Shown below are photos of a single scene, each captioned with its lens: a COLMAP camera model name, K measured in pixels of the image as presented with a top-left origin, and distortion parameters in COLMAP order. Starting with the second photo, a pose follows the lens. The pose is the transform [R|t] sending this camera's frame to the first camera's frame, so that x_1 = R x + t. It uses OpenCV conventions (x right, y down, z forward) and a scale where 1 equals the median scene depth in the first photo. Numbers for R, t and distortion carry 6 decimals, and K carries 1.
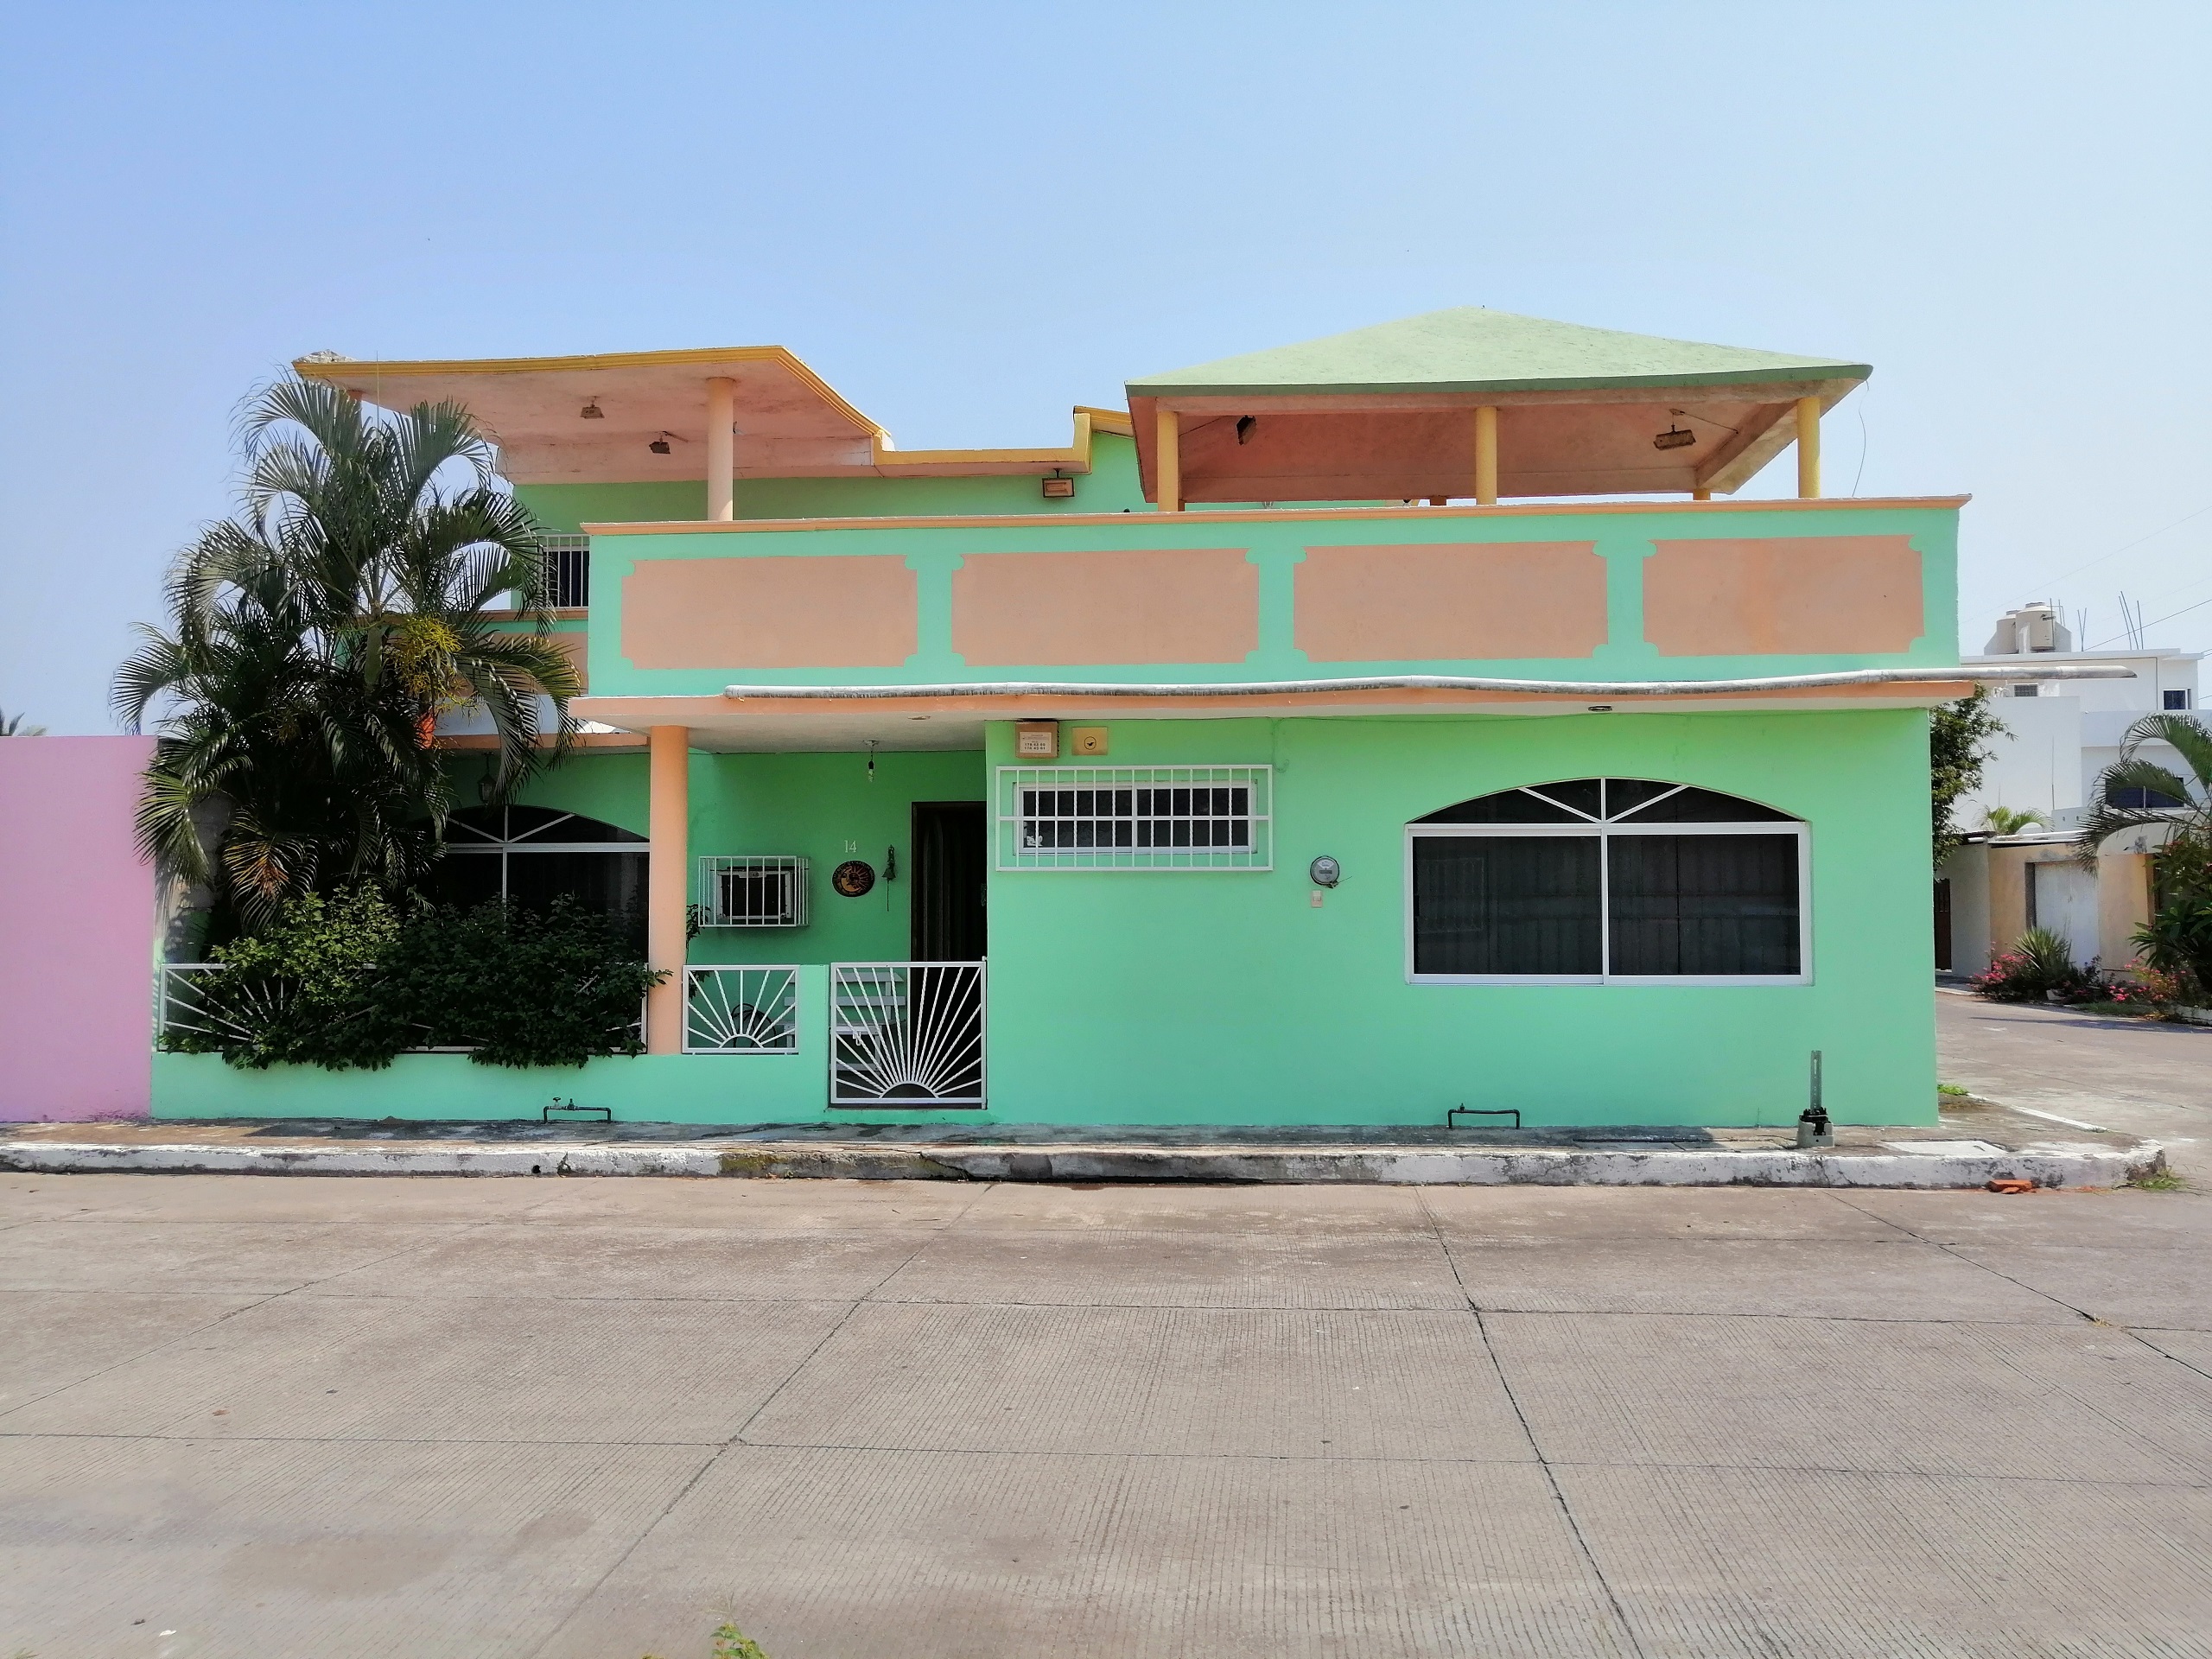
lens RADIAL K [[1727.4, 0, 1099.3], [0, 1727.4, 825.3], [0, 0, 1]] dist [-0.001380, 0.005117]
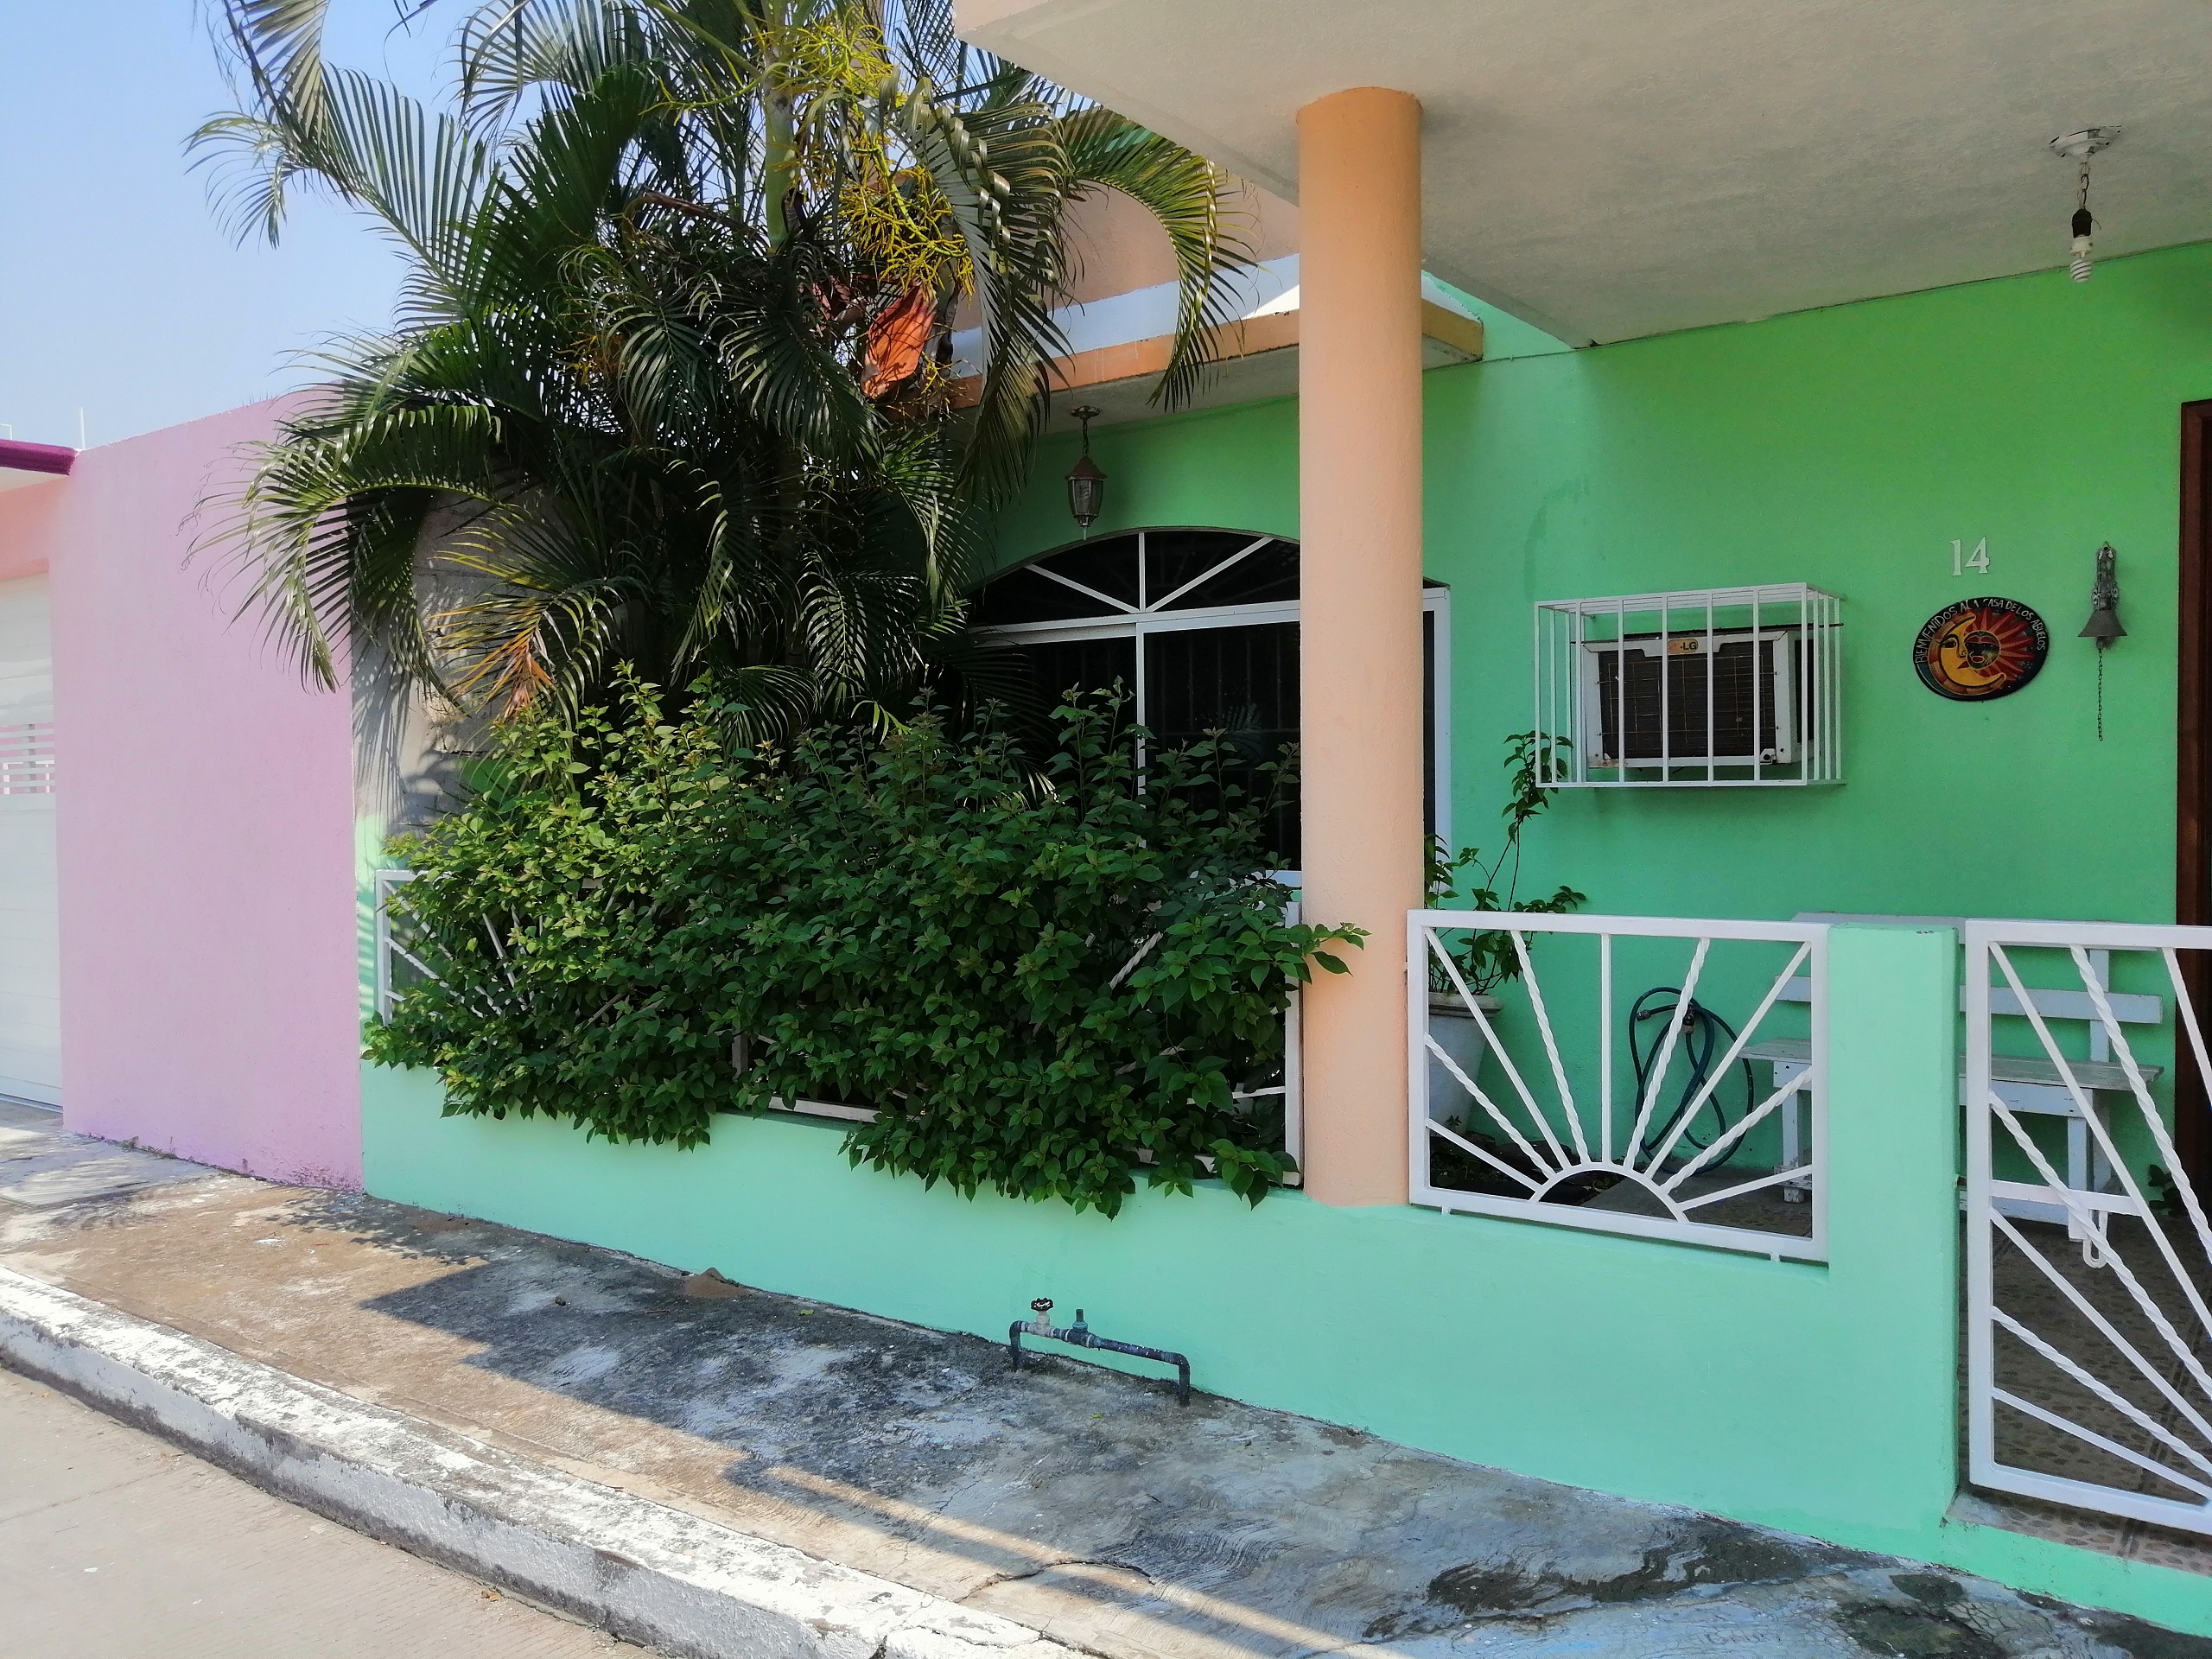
lens RADIAL K [[1727.4, 0, 1090.3], [0, 1727.4, 825.2], [0, 0, 1]] dist [-0.001380, 0.005117]
pose [[0.846271, 0.004144, -0.532736, -0.128721], [0.033267, 0.997607, 0.060607, 0.046722], [0.531712, -0.069013, 0.844108, 0.720713]]
